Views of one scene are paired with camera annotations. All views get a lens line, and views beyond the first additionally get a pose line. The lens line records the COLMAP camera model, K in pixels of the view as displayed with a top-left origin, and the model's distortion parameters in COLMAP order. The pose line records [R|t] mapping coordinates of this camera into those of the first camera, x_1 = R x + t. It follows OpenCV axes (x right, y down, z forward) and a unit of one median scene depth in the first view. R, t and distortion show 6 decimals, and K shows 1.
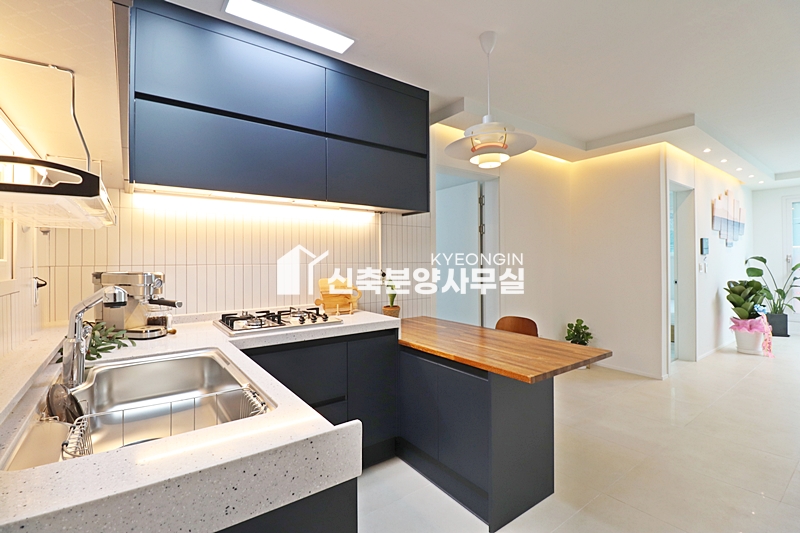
lens RADIAL K [[371.2, 0, 401.8], [0, 371.2, 257.6], [0, 0, 1]] dist [-0.015499, -0.000966]
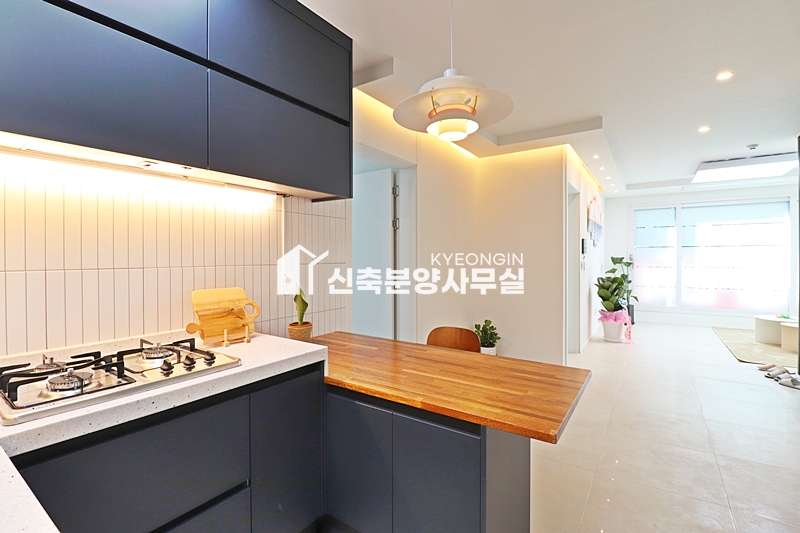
lens RADIAL K [[371.2, 0, 401.8], [0, 371.2, 257.6], [0, 0, 1]] dist [-0.015499, -0.000966]
pose [[0.943949, 0.001241, 0.330090, -0.079789], [-0.004091, 0.999960, 0.007940, -0.006231], [-0.330067, -0.008845, 0.943916, 0.237736]]
